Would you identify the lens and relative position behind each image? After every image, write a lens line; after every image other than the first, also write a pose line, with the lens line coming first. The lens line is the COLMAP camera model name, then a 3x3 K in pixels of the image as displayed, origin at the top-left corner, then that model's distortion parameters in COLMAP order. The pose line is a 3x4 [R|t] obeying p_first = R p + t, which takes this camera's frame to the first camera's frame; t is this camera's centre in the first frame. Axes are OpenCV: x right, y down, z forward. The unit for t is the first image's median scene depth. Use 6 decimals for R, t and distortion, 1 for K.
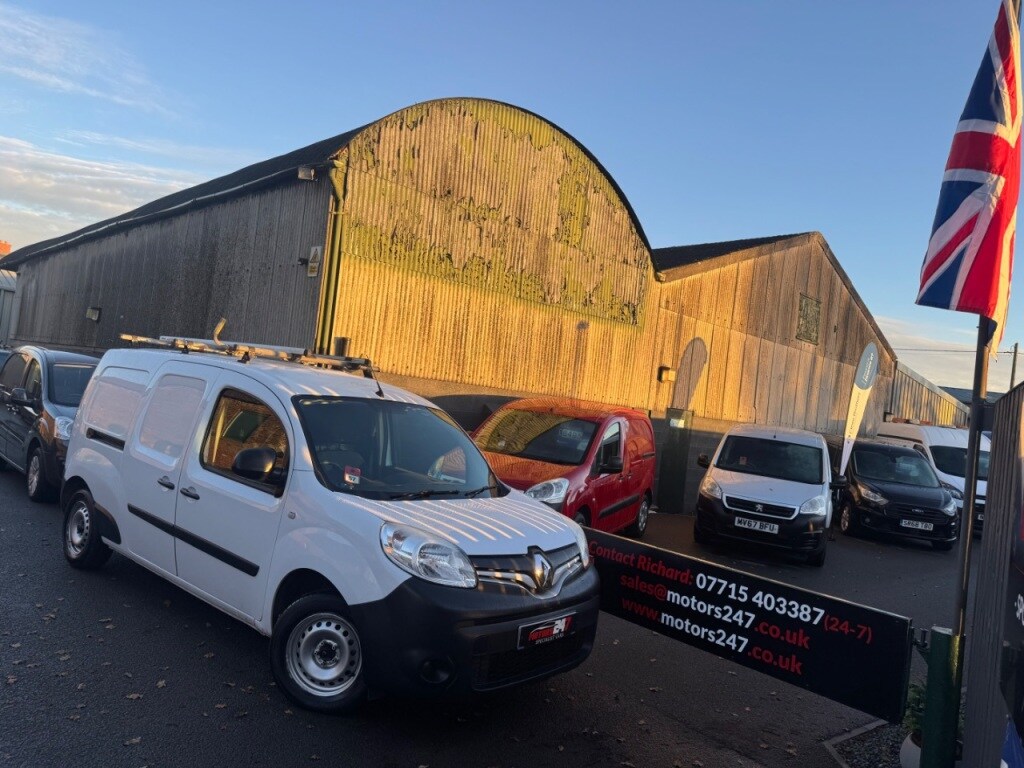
lens RADIAL K [[705.3, 0, 511.3], [0, 705.3, 383.6], [0, 0, 1]] dist [0.158553, -0.281815]
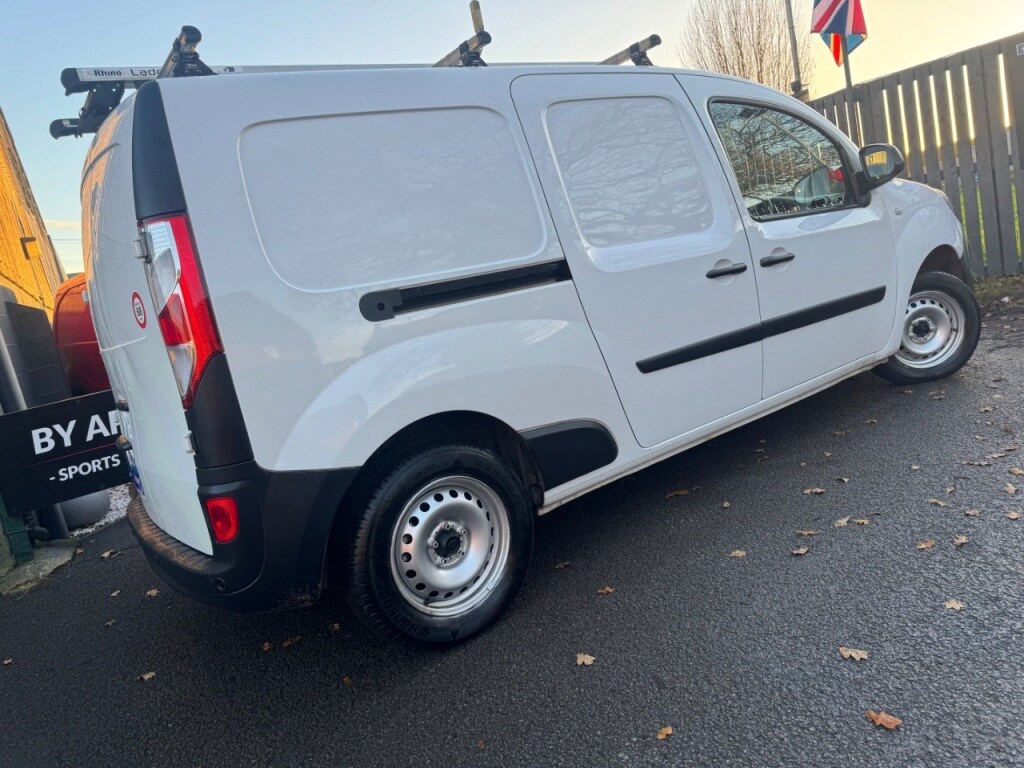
lens RADIAL K [[735.6, 0, 510.2], [0, 735.6, 385.6], [0, 0, 1]] dist [0.028542, -0.040740]
pose [[0.216765, -0.324207, 0.920816, -0.535244], [0.203040, 0.937589, 0.282316, 0.010113], [-0.954876, 0.125766, 0.269064, 0.493722]]
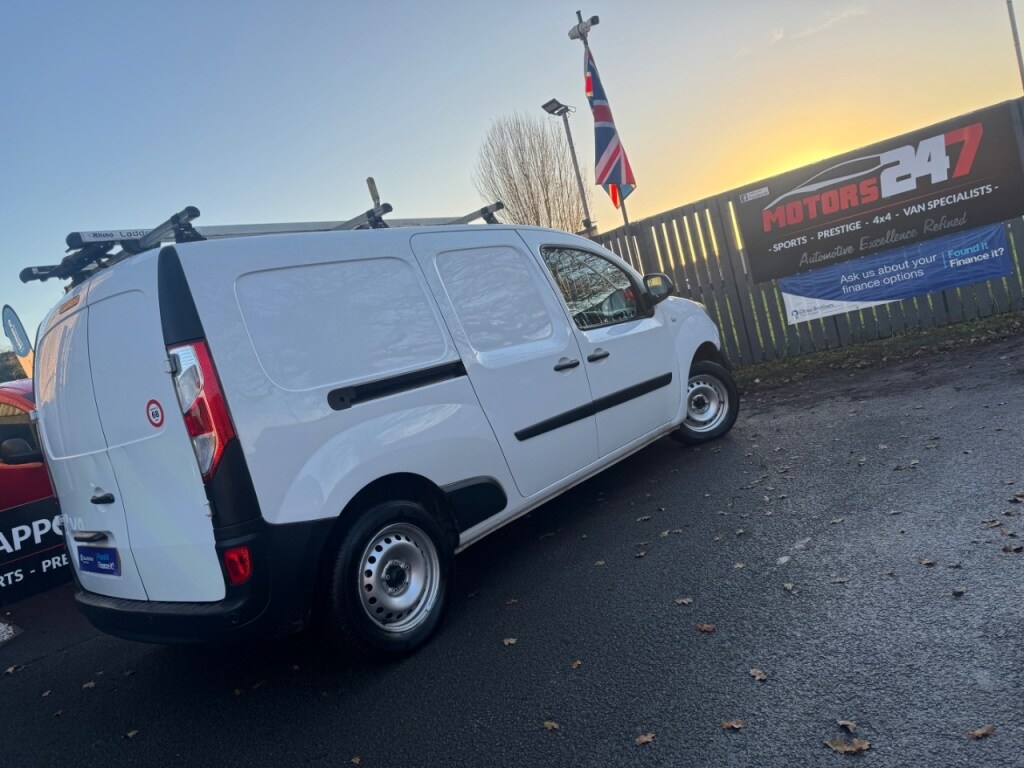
lens RADIAL K [[724.6, 0, 515.3], [0, 724.6, 383.7], [0, 0, 1]] dist [0.094317, -0.132437]
pose [[-0.043615, -0.187624, 0.981272, -0.625834], [0.213263, 0.957819, 0.192618, -0.006138], [-0.976021, 0.217671, -0.001762, 0.515297]]
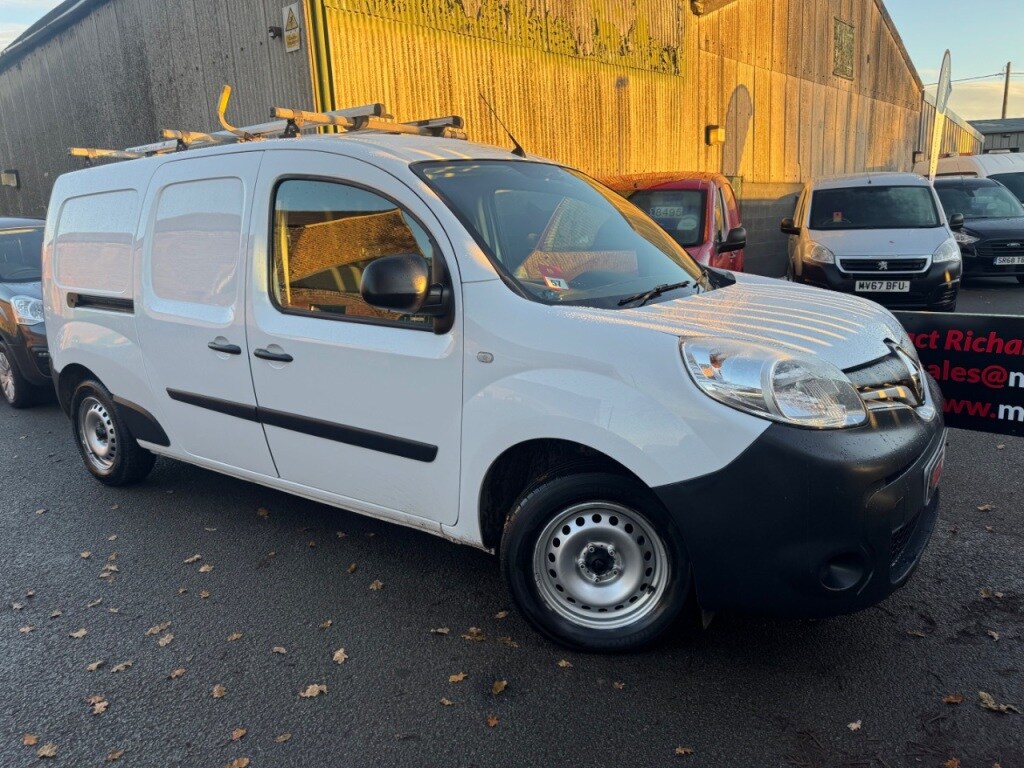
lens RADIAL K [[722.0, 0, 506.9], [0, 722.0, 382.1], [0, 0, 1]] dist [0.010498, -0.009791]
pose [[0.984709, -0.173109, 0.019510, -0.120711], [0.163269, 0.956144, 0.243172, 0.025620], [-0.060750, -0.236268, 0.969787, 0.170250]]
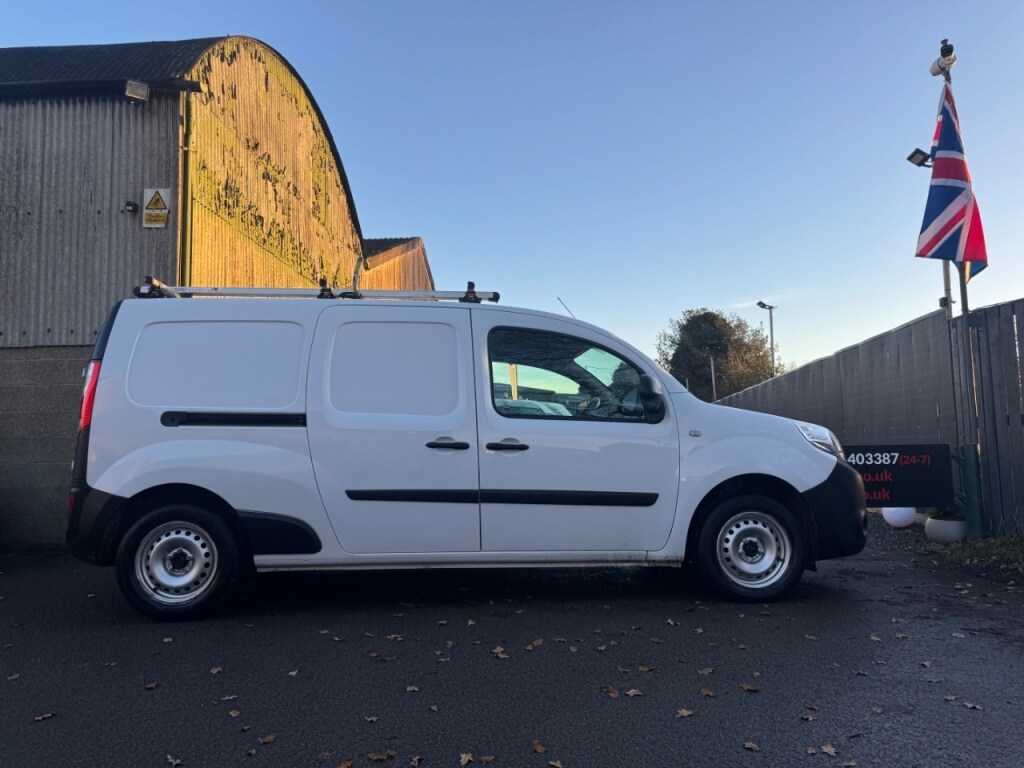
lens RADIAL K [[712.9, 0, 512.0], [0, 712.9, 379.3], [0, 0, 1]] dist [0.067904, -0.089649]
pose [[0.719850, -0.062325, 0.691326, -0.477284], [0.079975, 0.996775, 0.006587, 0.031232], [-0.689507, 0.050548, 0.722513, 0.173440]]
